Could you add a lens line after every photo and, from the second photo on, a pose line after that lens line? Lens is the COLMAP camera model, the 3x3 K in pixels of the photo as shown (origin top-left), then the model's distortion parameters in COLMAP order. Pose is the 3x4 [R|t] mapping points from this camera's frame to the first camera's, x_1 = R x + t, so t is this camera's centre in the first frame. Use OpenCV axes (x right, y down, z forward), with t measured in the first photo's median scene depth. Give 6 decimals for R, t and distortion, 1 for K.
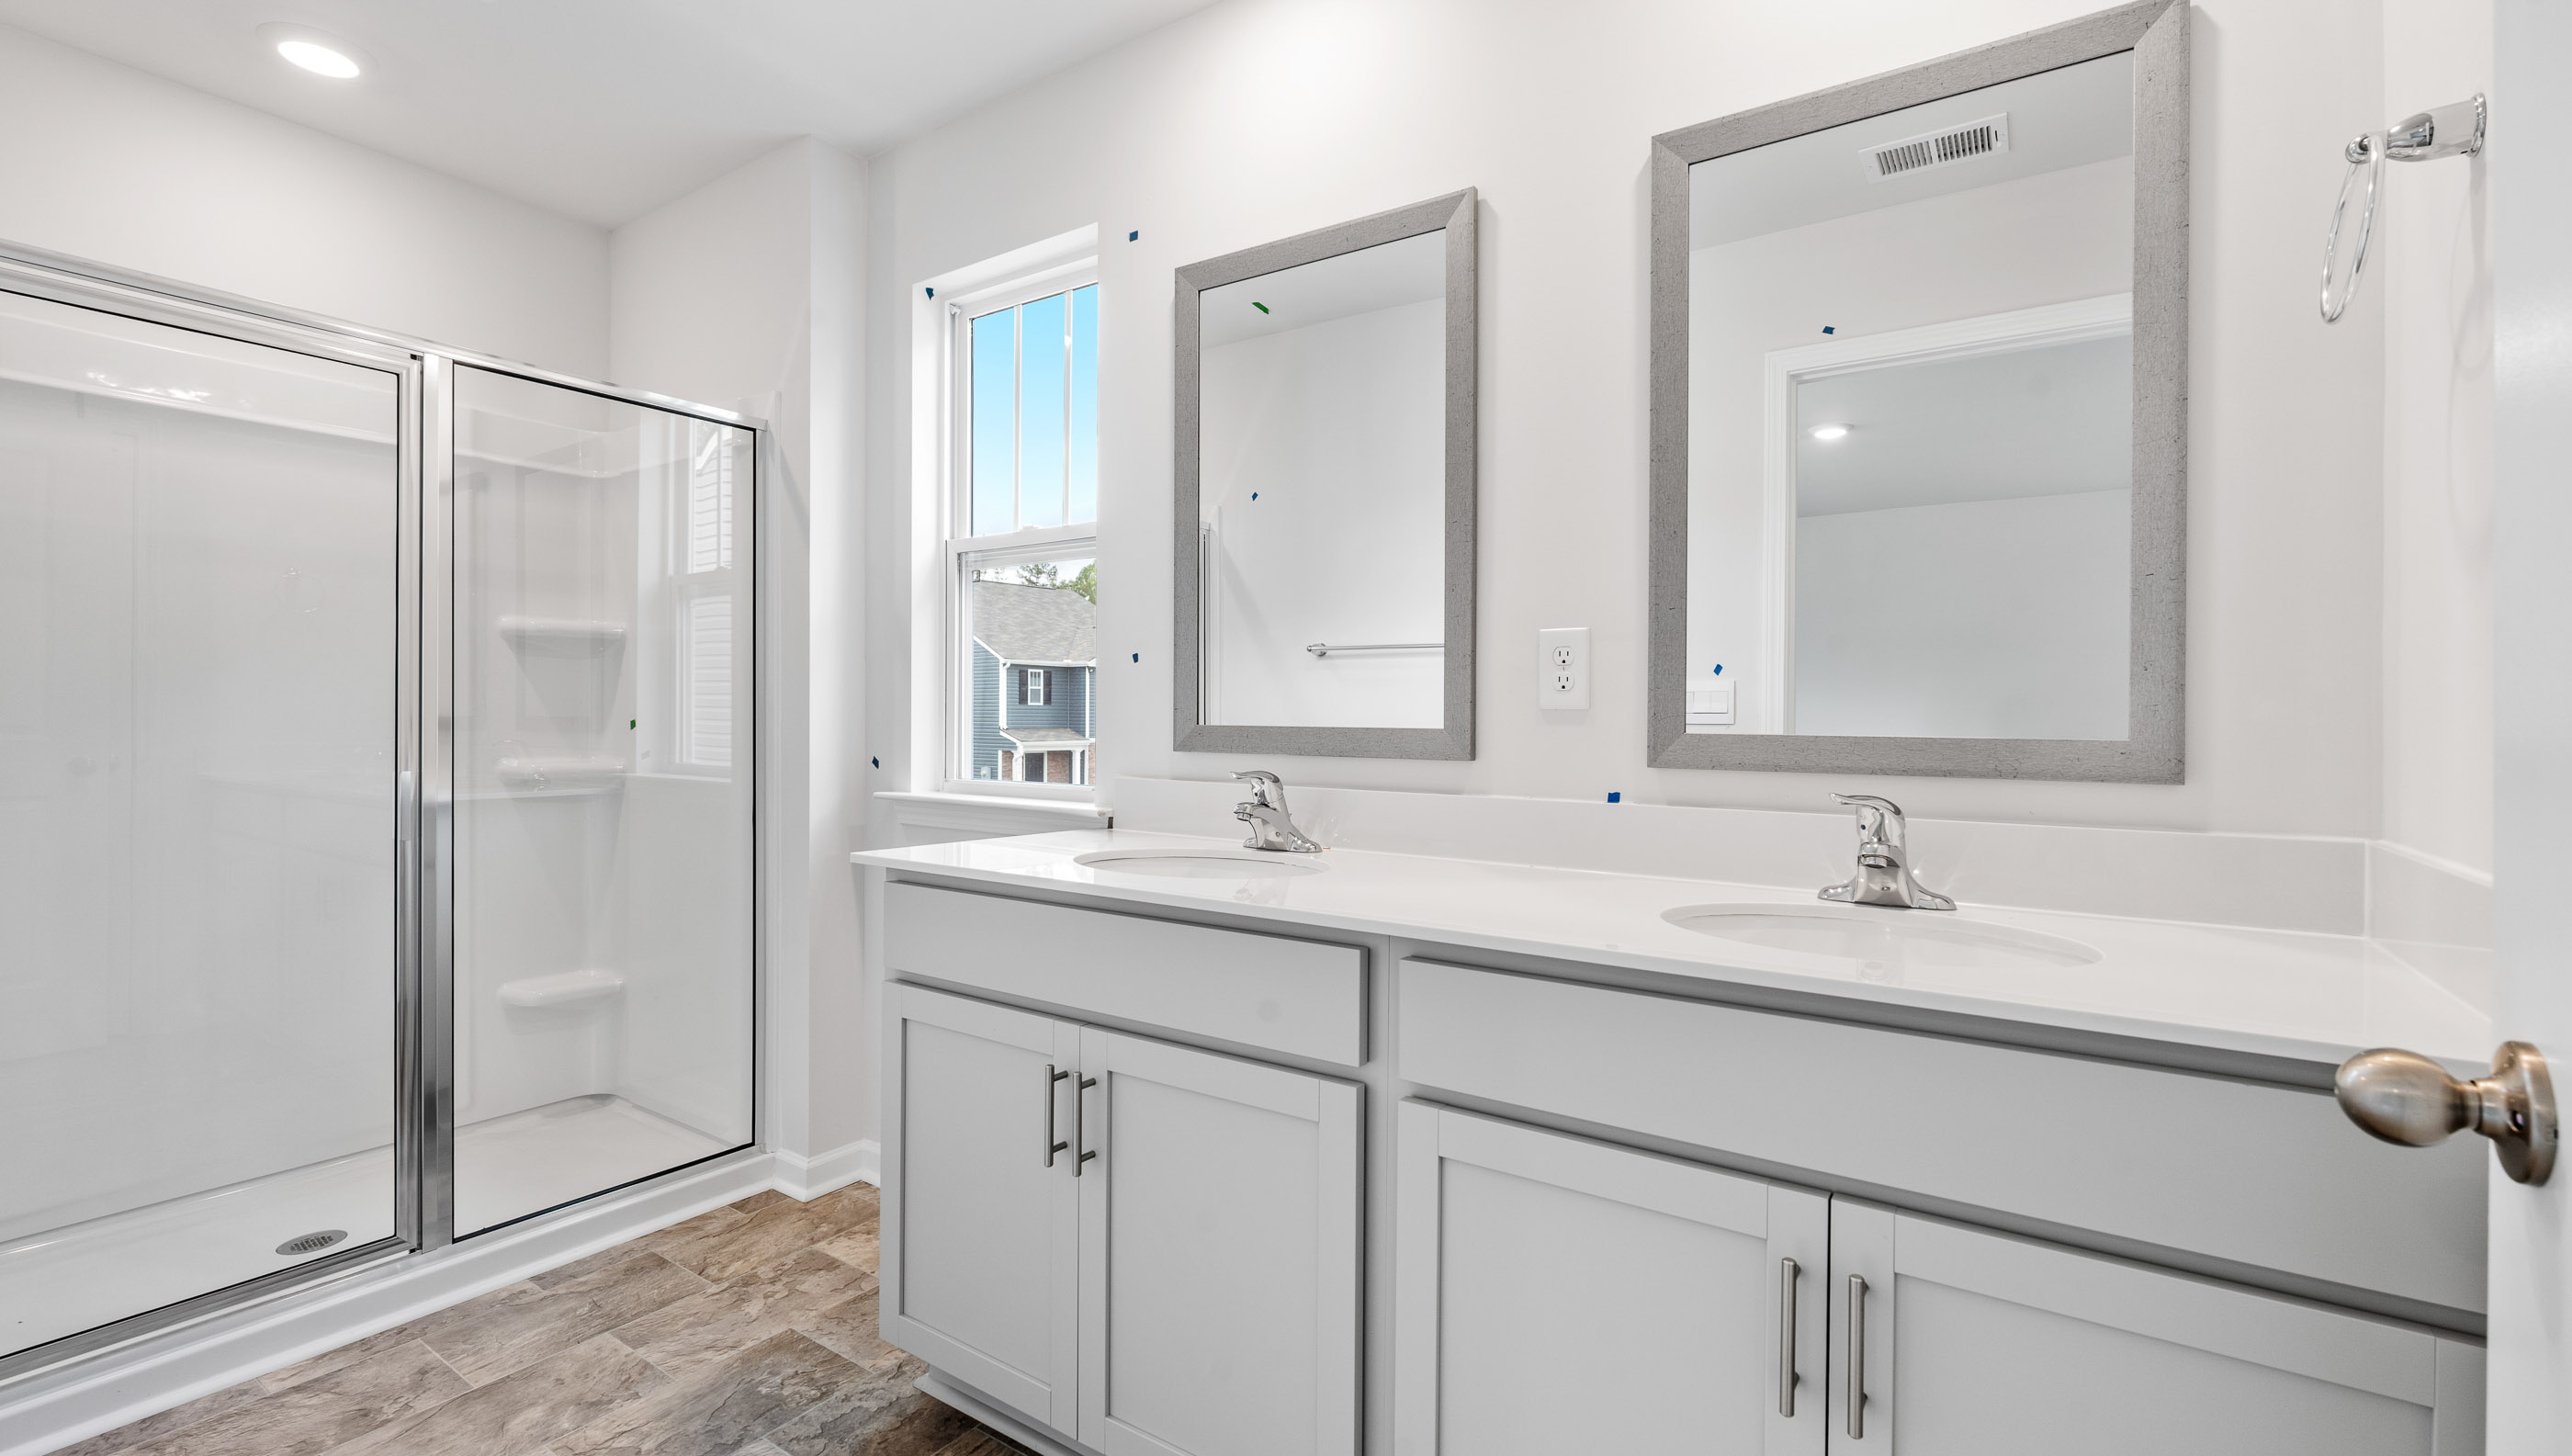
lens RADIAL K [[1113.3, 0, 1282.4], [0, 1113.3, 711.9], [0, 0, 1]] dist [-0.007253, 0.000463]
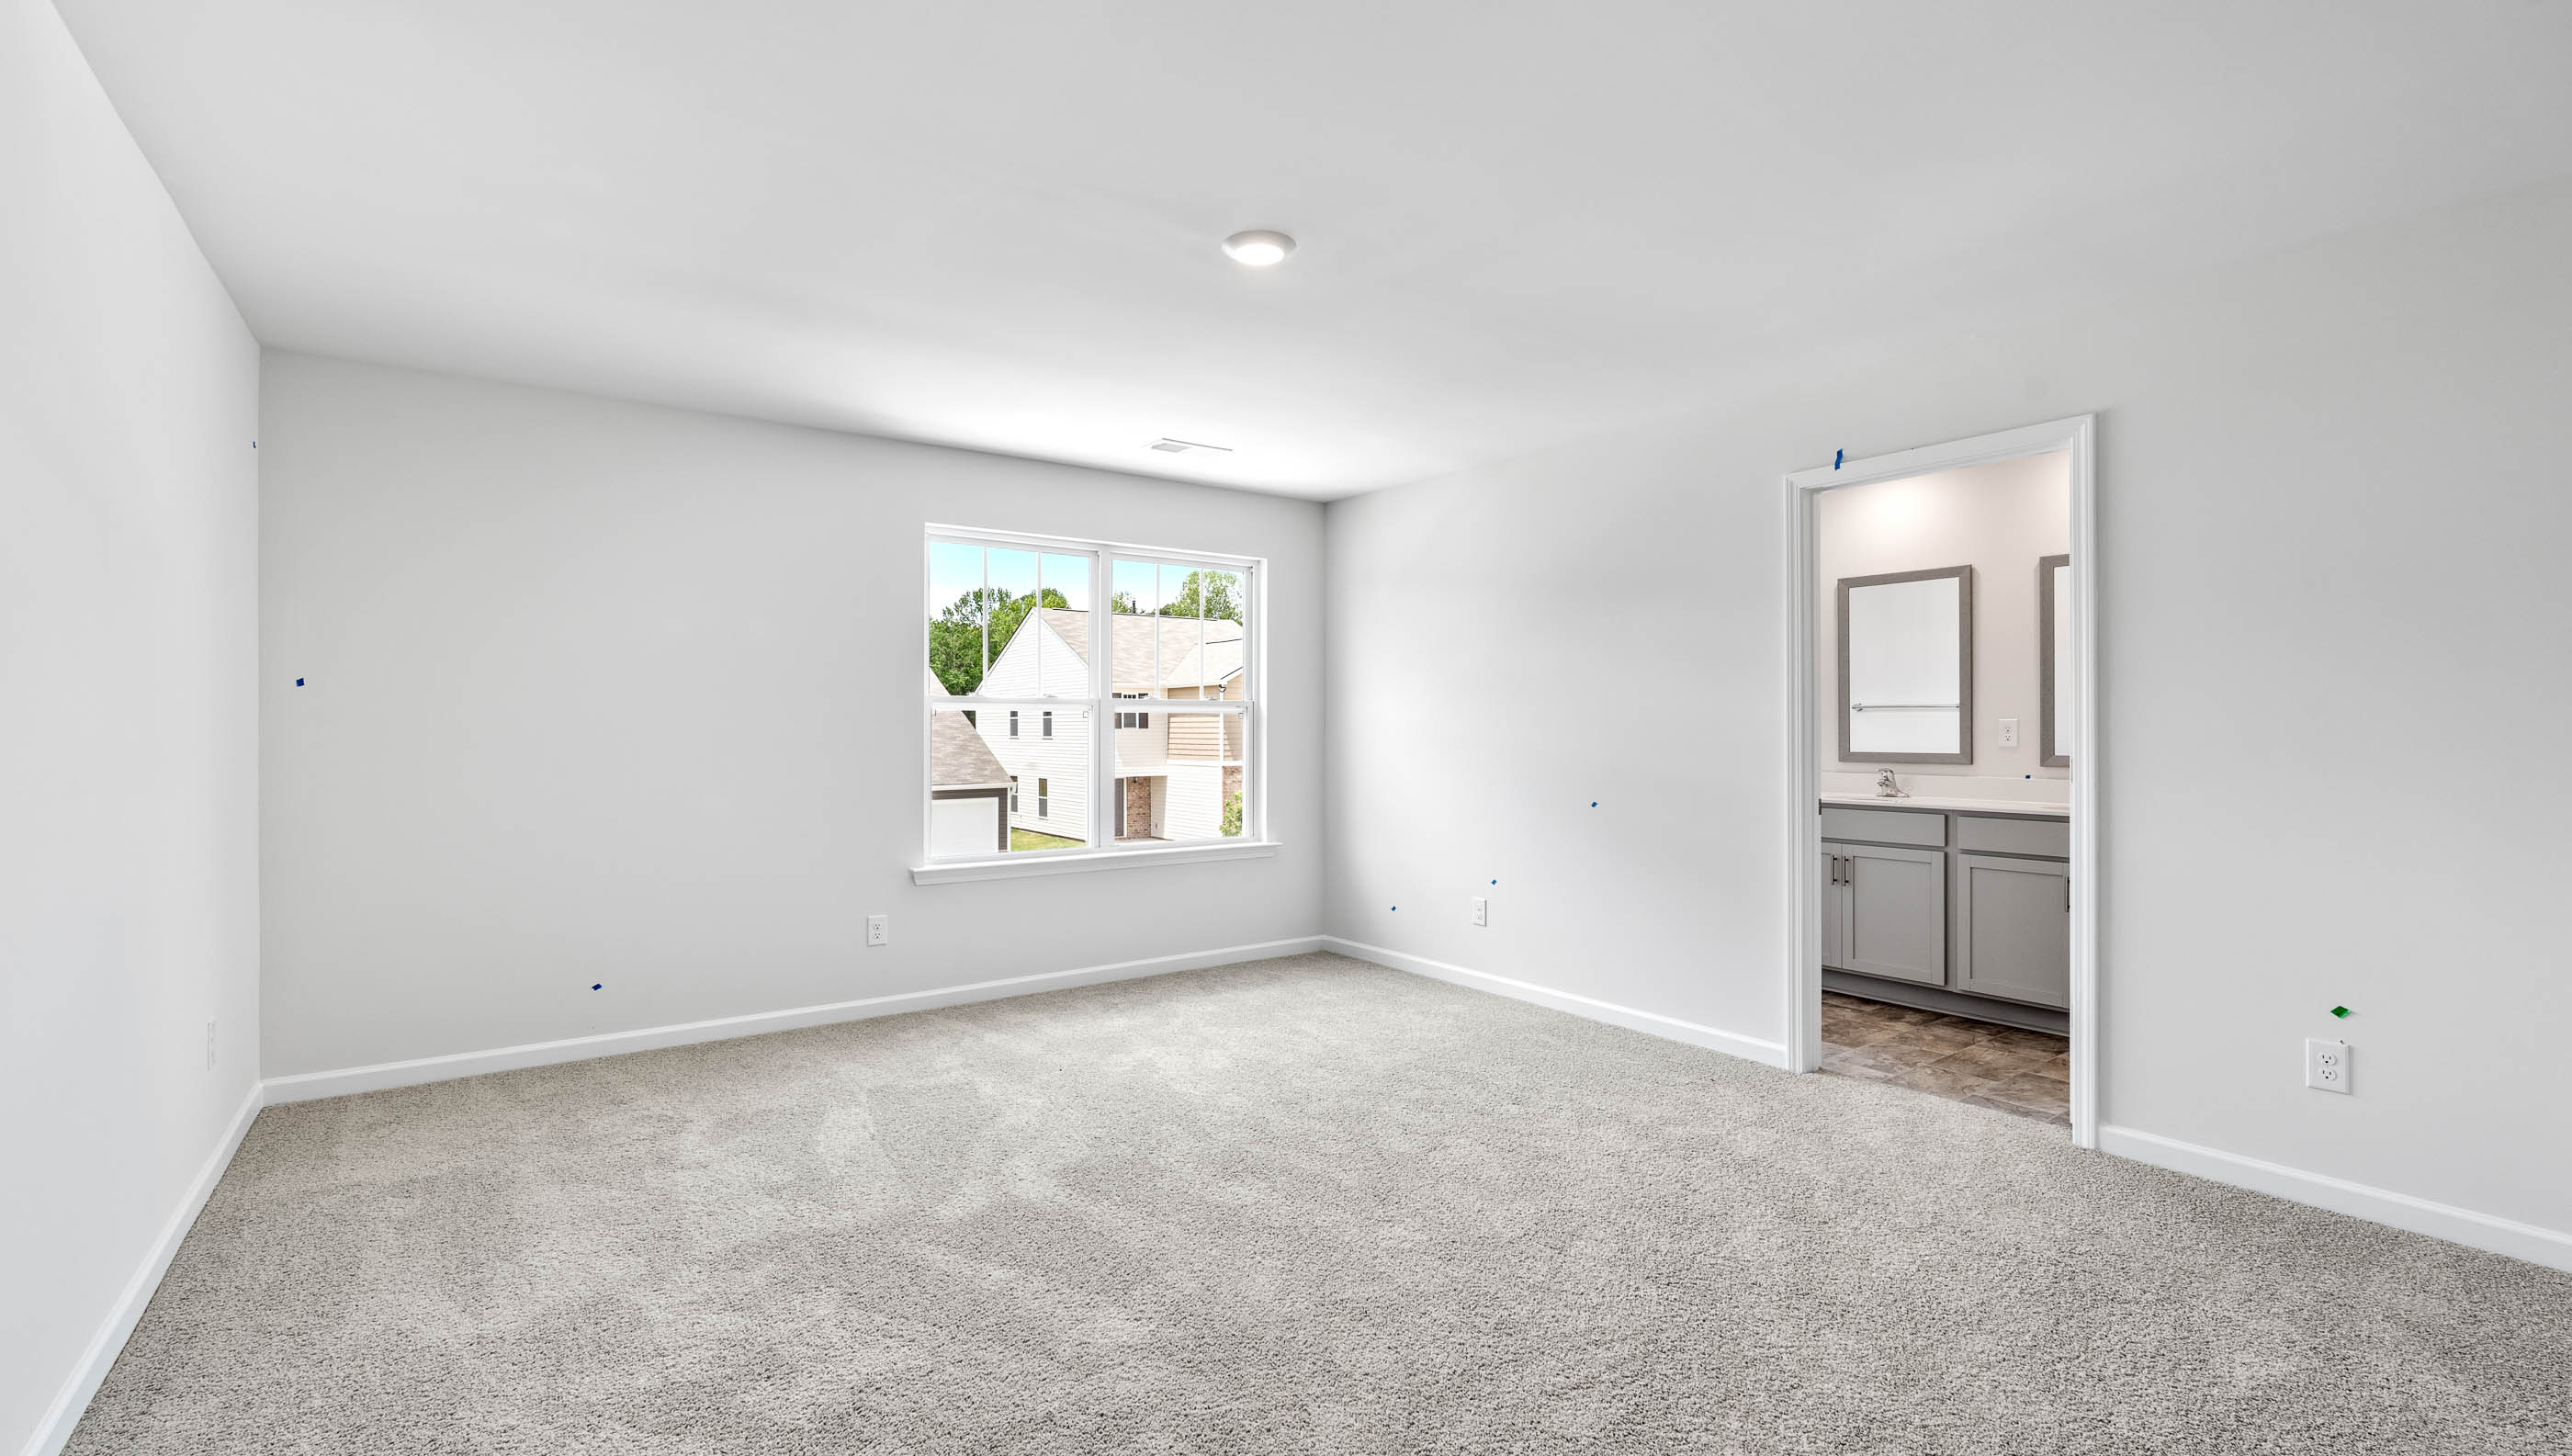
lens RADIAL K [[1113.3, 0, 1299.5], [0, 1113.3, 727.3], [0, 0, 1]] dist [-0.007253, 0.000463]
pose [[0.947363, -0.008282, -0.320055, -0.323343], [0.007895, 0.999966, -0.002506, -0.034679], [0.320065, -0.000153, 0.947396, -1.323326]]
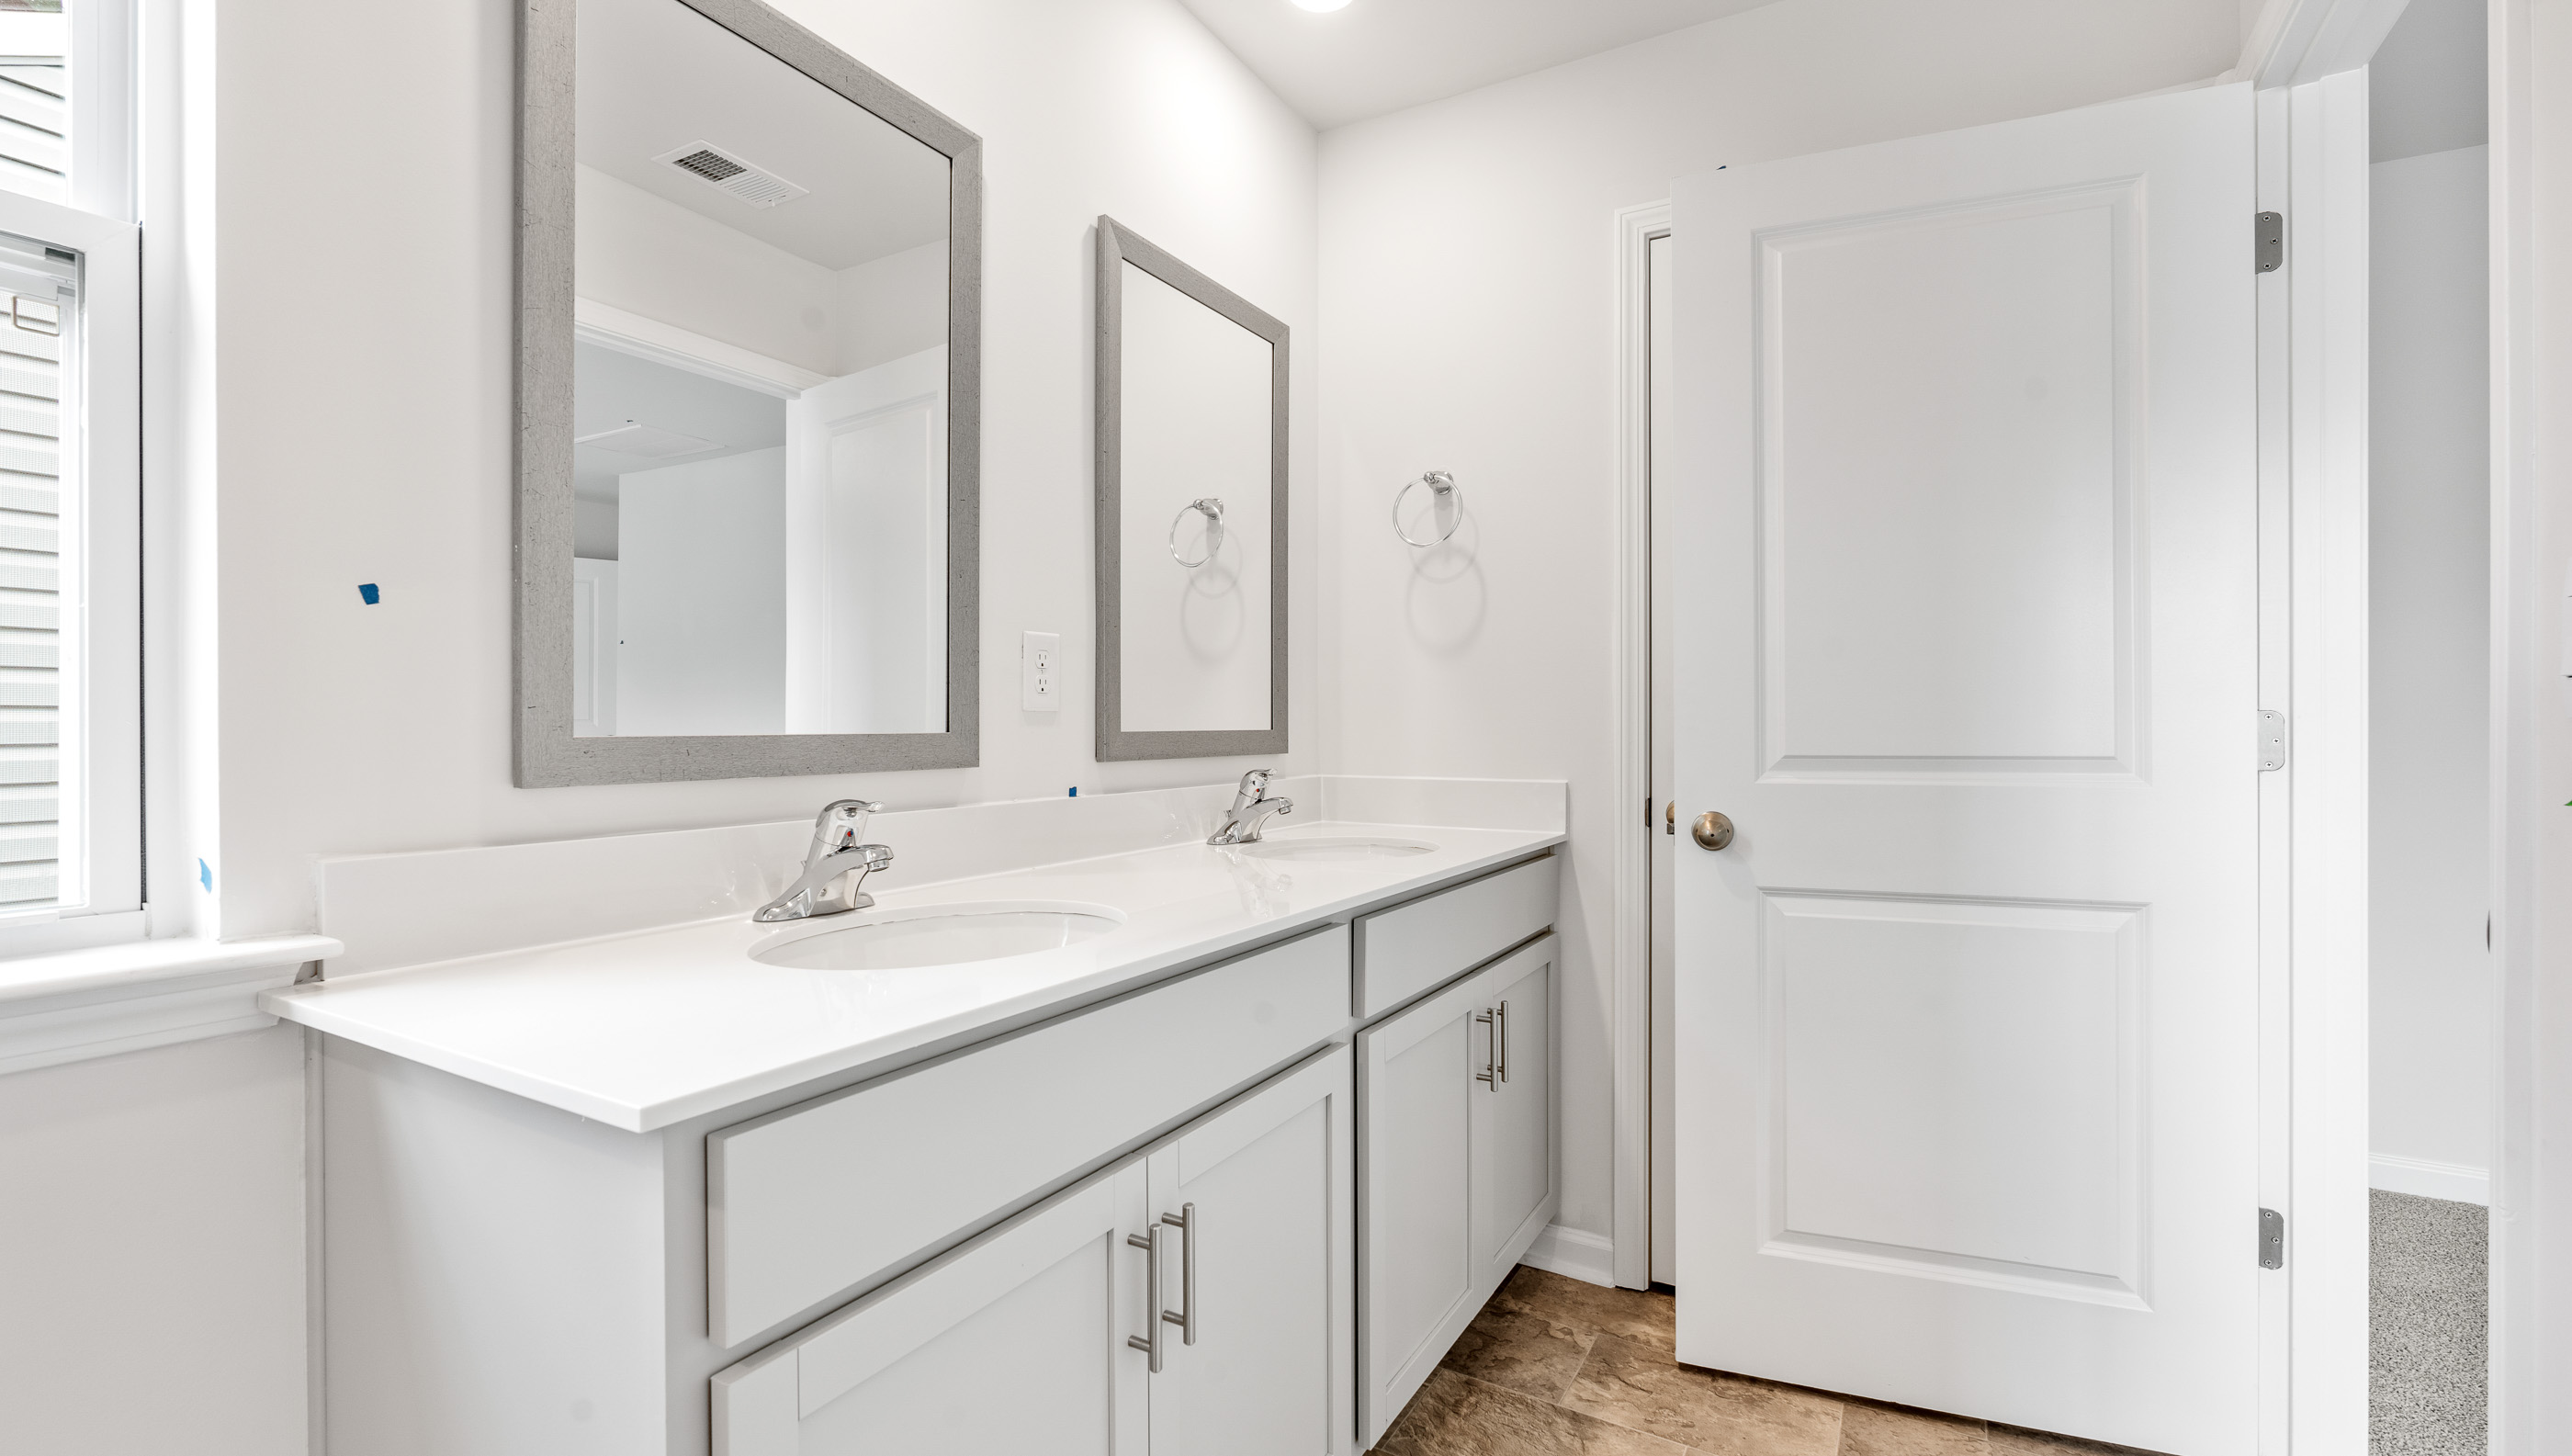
lens RADIAL K [[1113.3, 0, 1284.3], [0, 1113.3, 718.1], [0, 0, 1]] dist [-0.007253, 0.000463]
pose [[-0.068239, -0.006025, 0.997651, -0.445239], [-0.007087, 0.999959, 0.005554, -0.001896], [-0.997644, -0.006691, -0.068279, 0.476306]]
